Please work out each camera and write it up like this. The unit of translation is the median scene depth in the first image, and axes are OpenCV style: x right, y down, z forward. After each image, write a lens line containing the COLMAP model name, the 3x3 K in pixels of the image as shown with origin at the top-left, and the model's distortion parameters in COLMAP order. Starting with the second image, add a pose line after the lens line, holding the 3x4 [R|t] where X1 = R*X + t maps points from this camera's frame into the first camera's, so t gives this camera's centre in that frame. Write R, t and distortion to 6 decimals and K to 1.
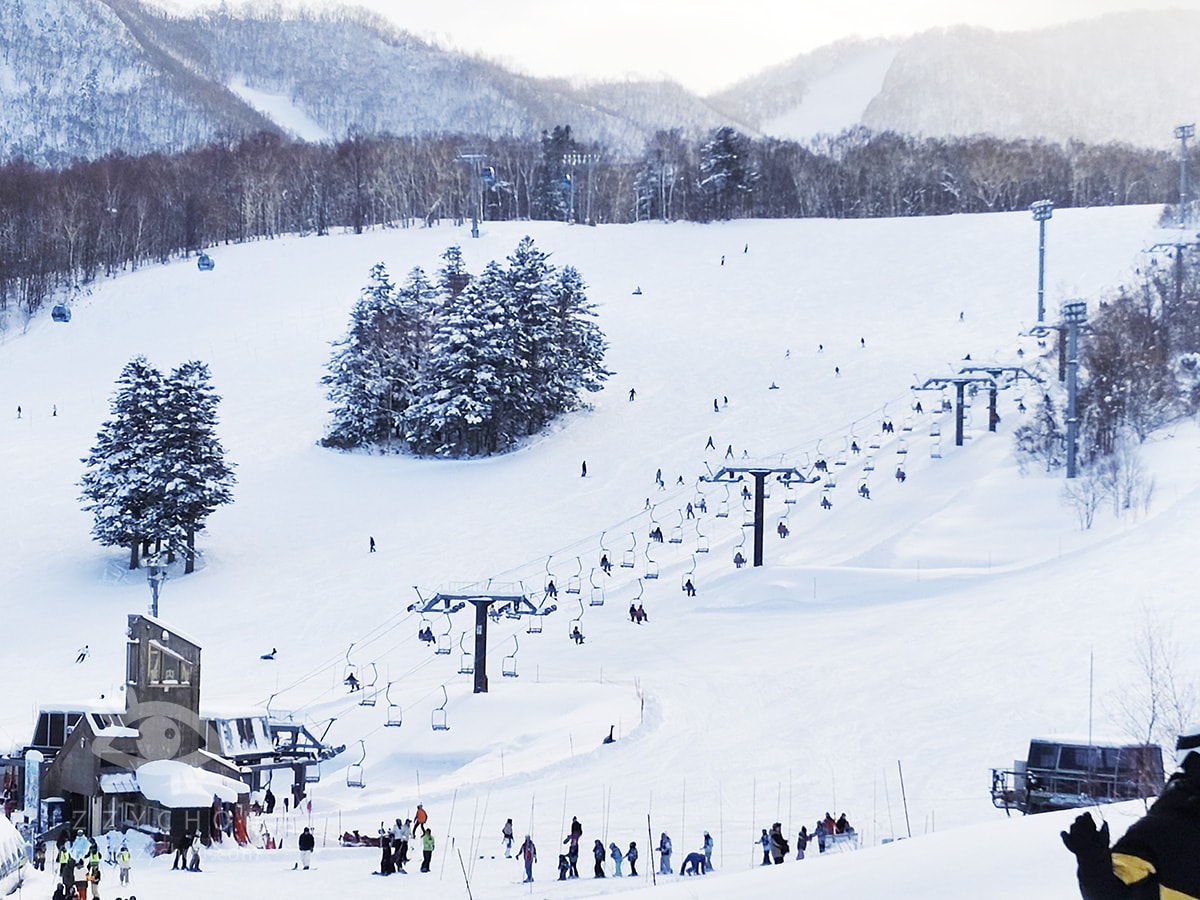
lens RADIAL K [[3088.0, 0, 601.0], [0, 3088.0, 426.5], [0, 0, 1]] dist [0.246023, -0.887237]
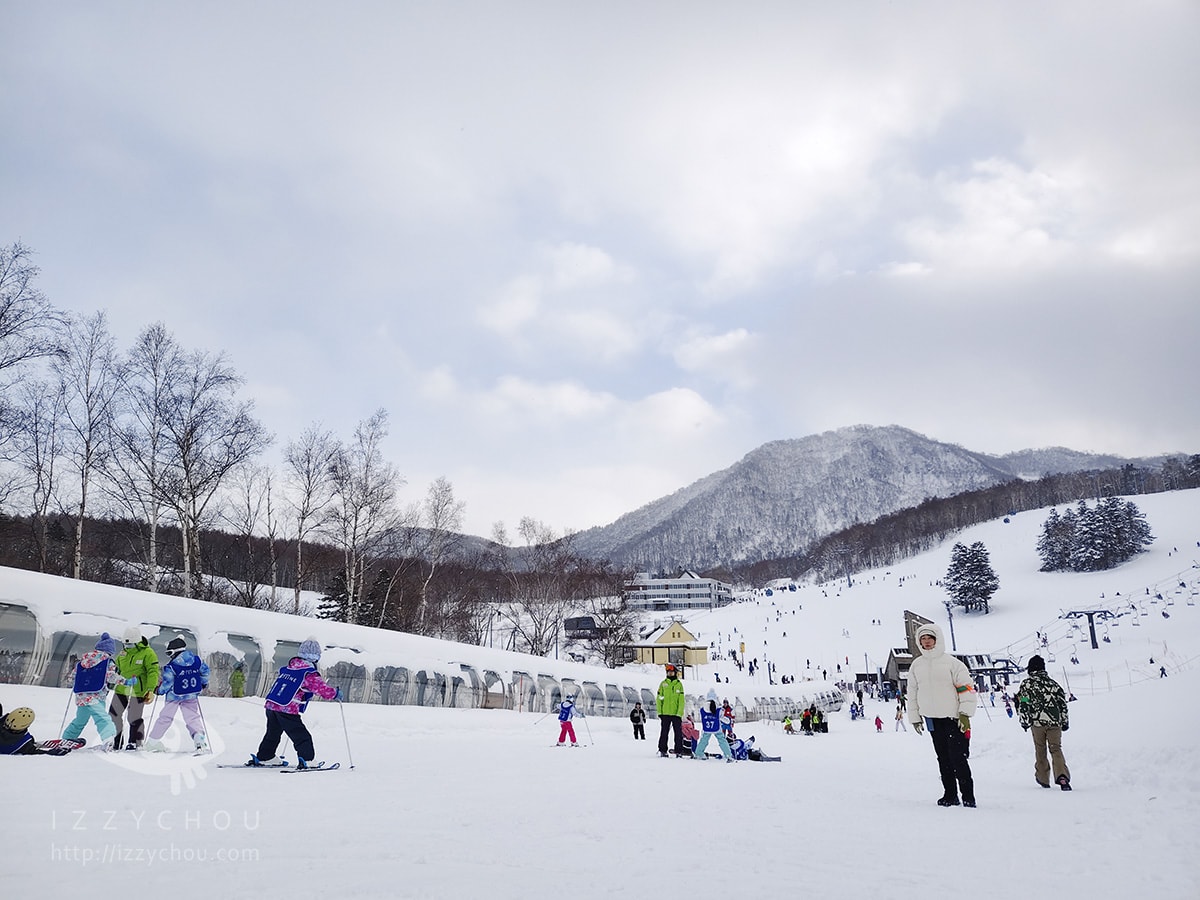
lens RADIAL K [[790.8, 0, 600.0], [0, 790.8, 450.0], [0, 0, 1]] dist [-0.002562, -0.004149]
pose [[0.801479, -0.167905, -0.573968, 0.026786], [0.057058, 0.976868, -0.206092, 0.026106], [0.595295, 0.132429, 0.792519, 0.147718]]
